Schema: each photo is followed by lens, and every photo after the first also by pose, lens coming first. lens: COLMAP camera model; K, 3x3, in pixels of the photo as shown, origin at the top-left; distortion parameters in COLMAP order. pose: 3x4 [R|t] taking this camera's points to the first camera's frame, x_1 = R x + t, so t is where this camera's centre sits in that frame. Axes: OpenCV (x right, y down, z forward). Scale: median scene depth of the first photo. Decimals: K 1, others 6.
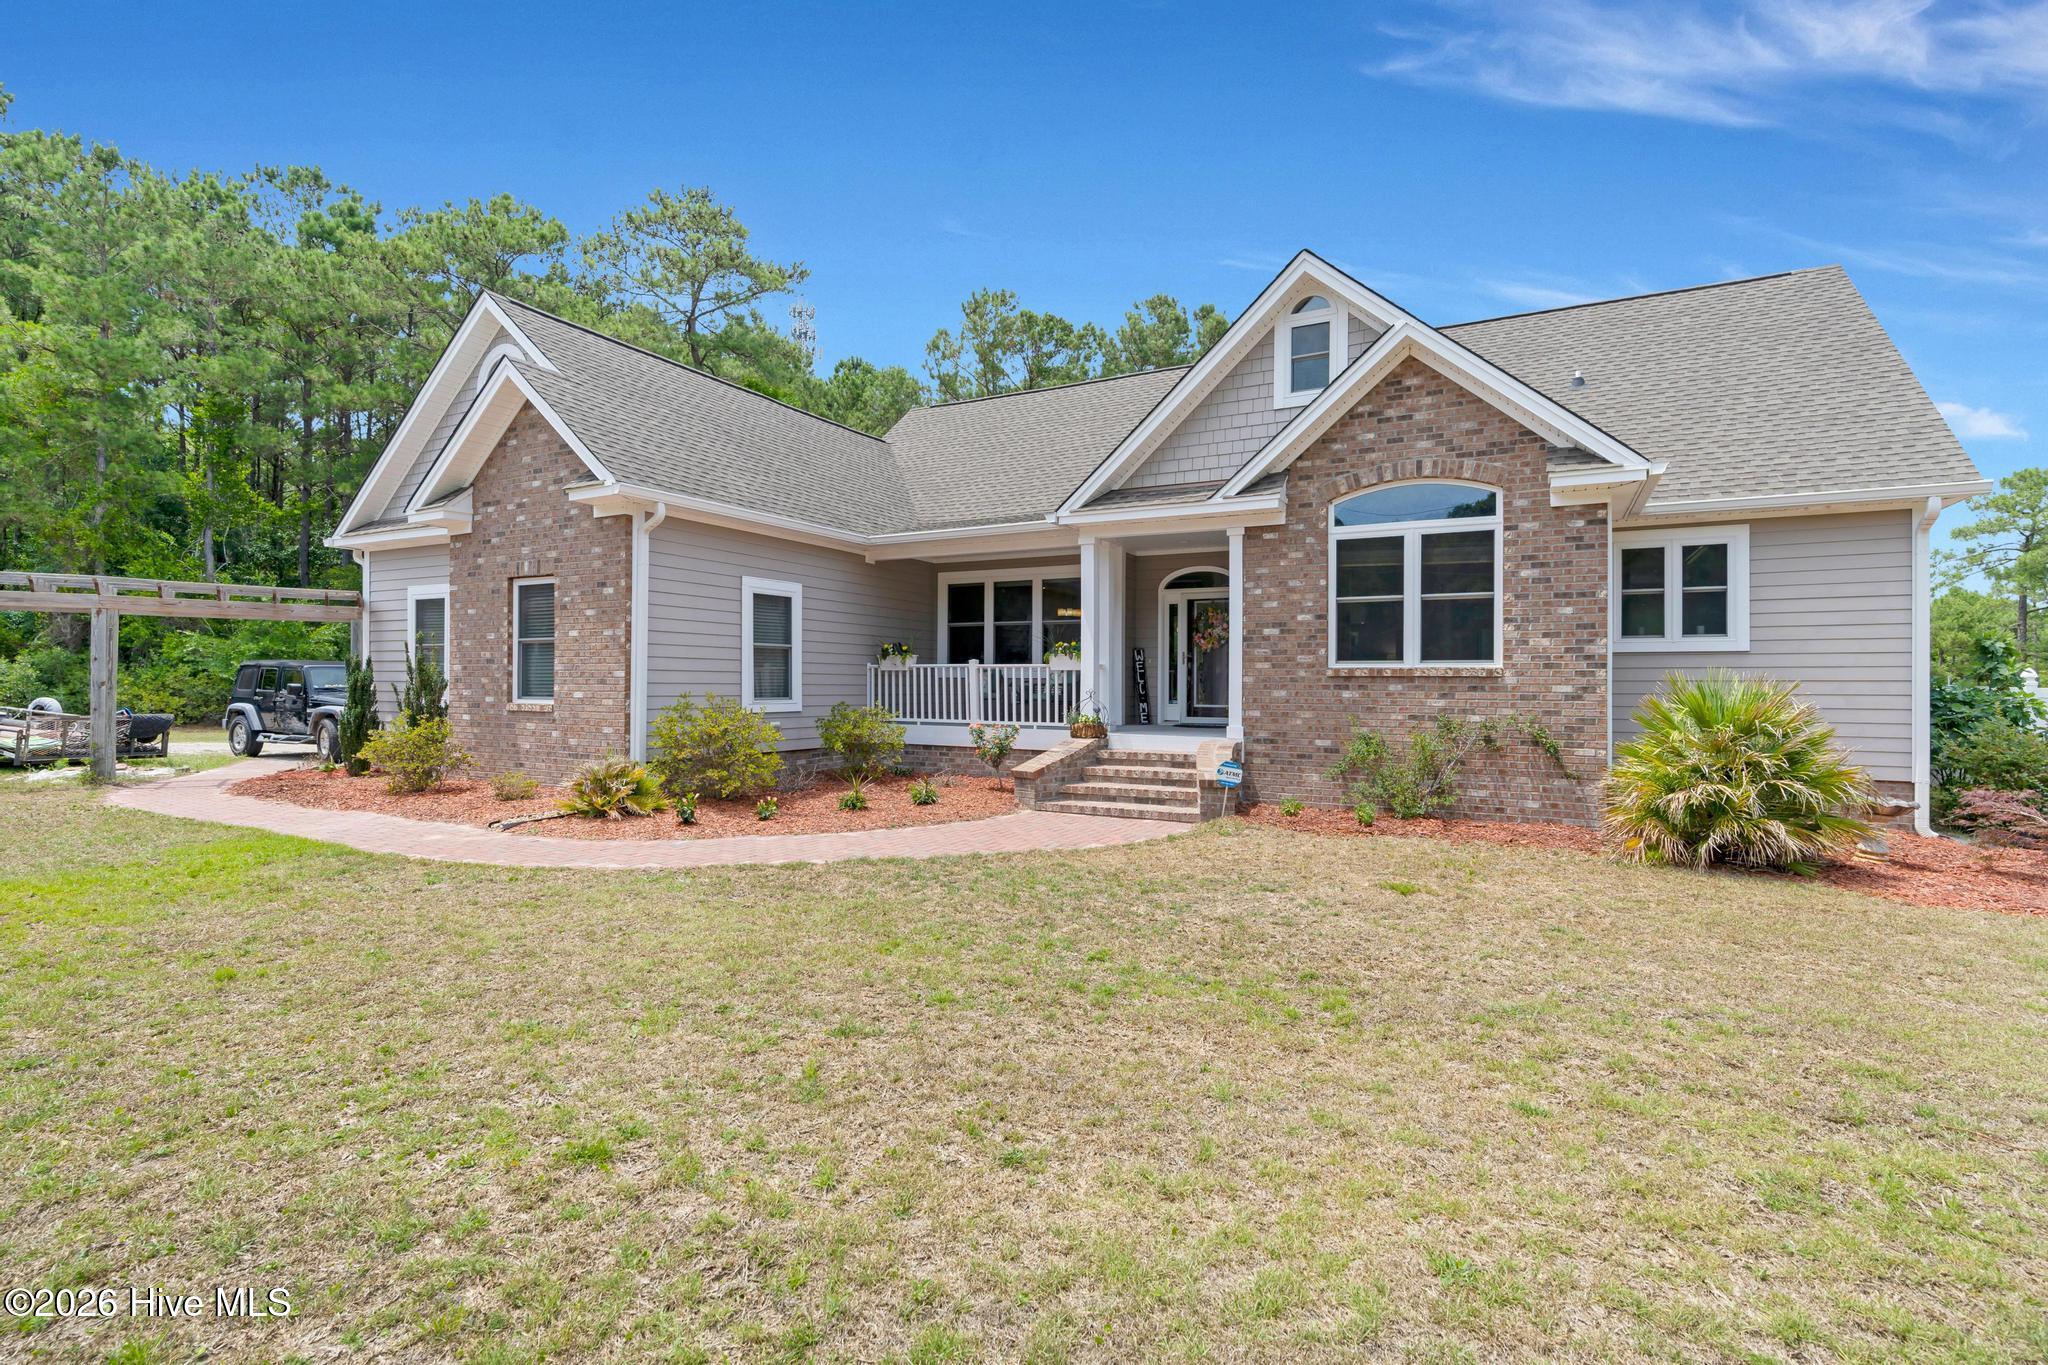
lens RADIAL K [[994.0, 0, 1024.0], [0, 994.0, 682.5], [0, 0, 1]] dist [-0.019976, 0.000113]
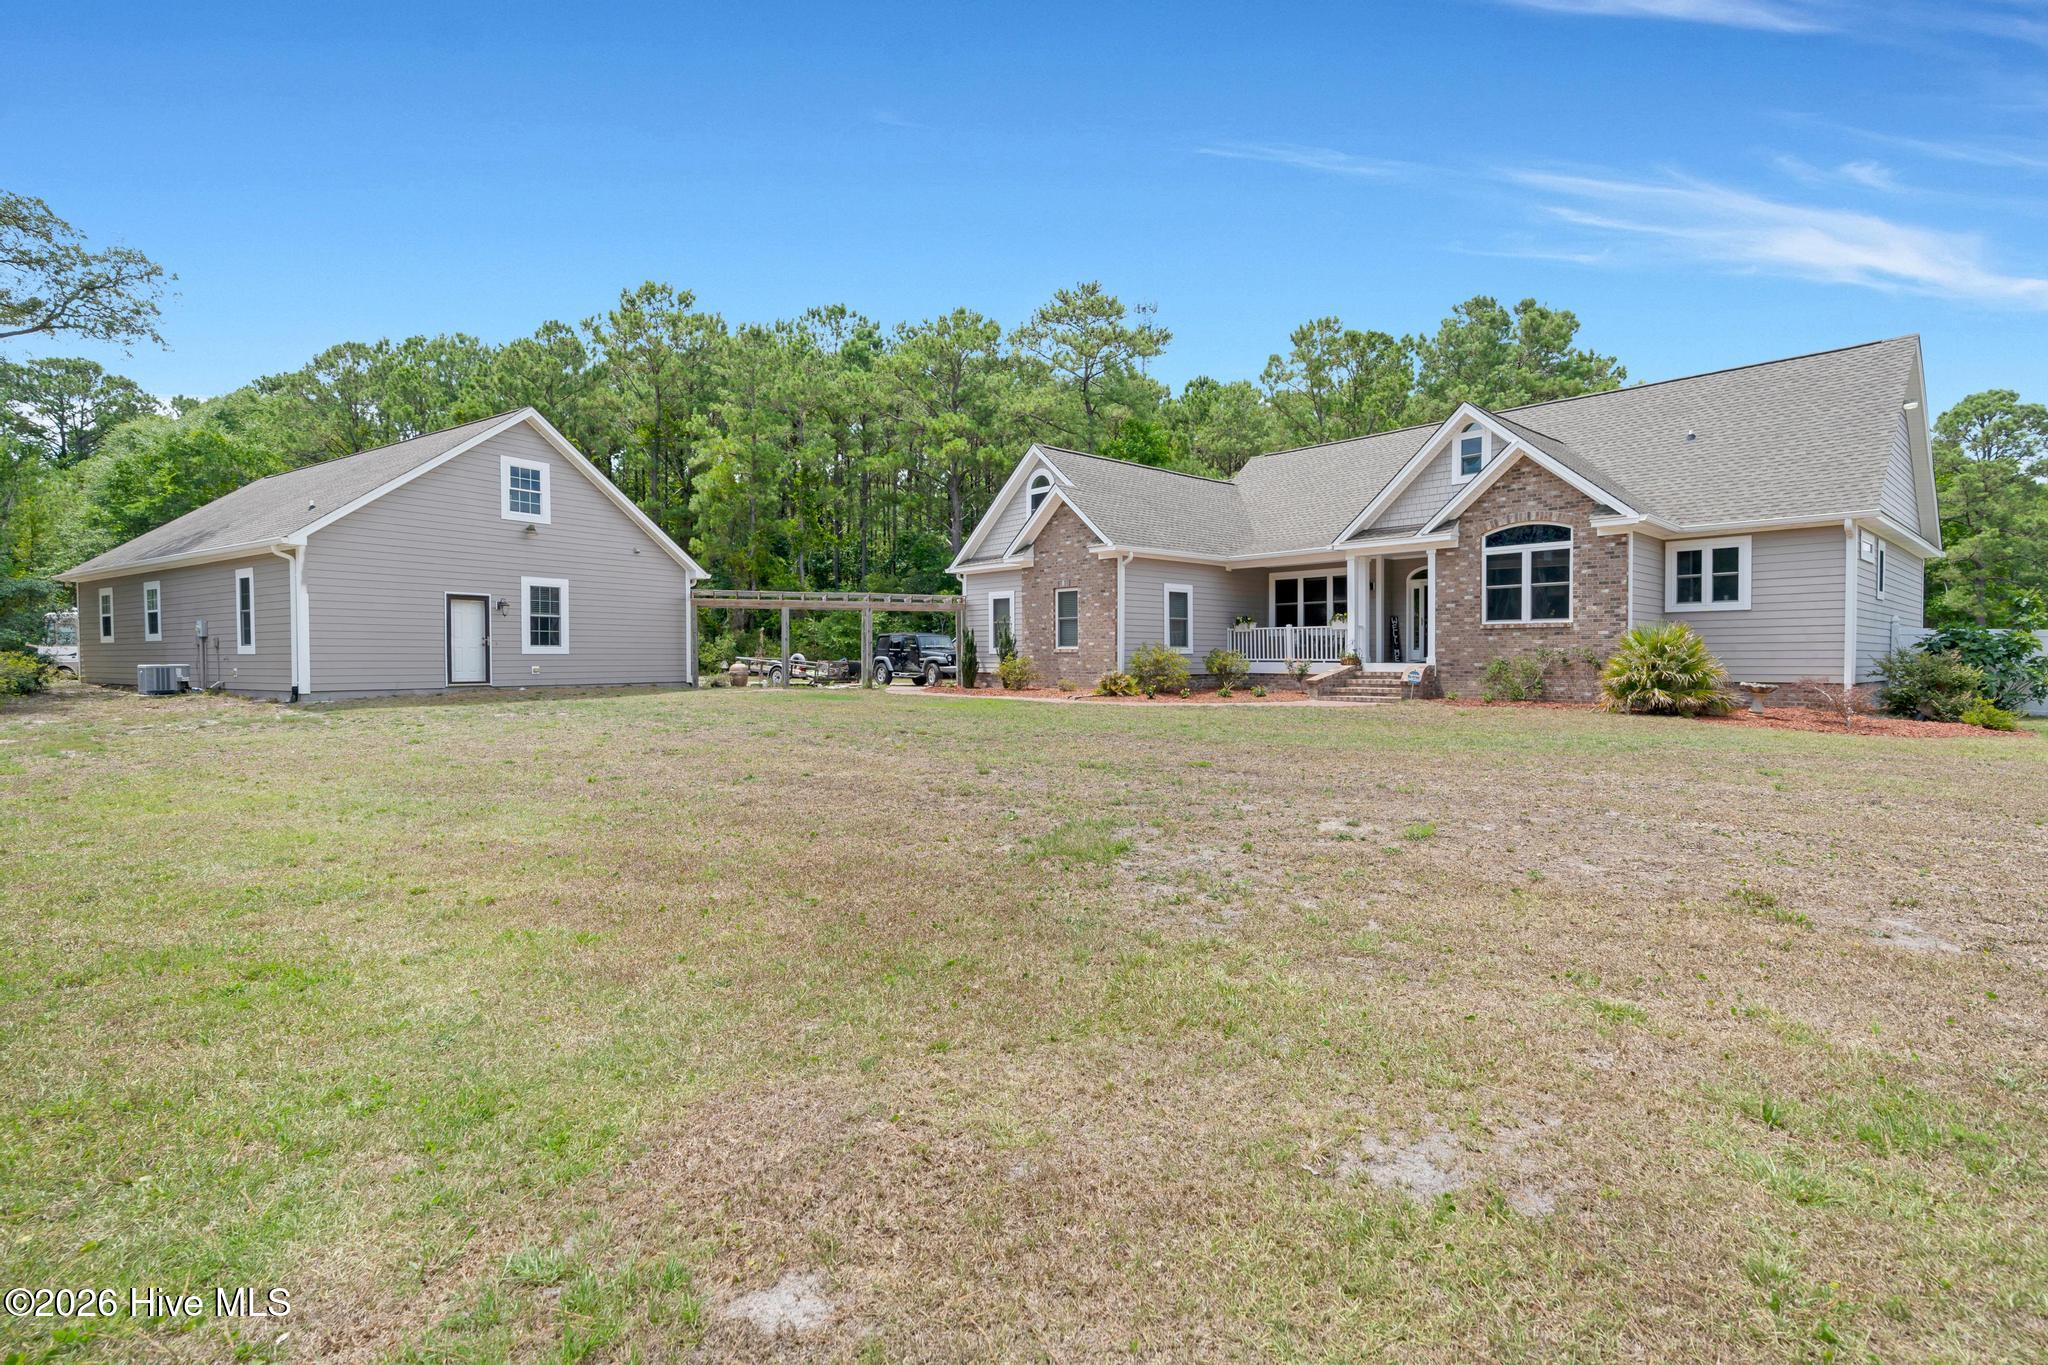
lens RADIAL K [[1051.5, 0, 1024.0], [0, 1051.5, 682.5], [0, 0, 1]] dist [-0.003186, 0.000211]
pose [[0.947465, -0.001330, -0.319856, 0.120418], [0.007882, 0.999785, 0.019189, 0.047697], [0.319762, -0.020702, 0.947272, -1.097380]]
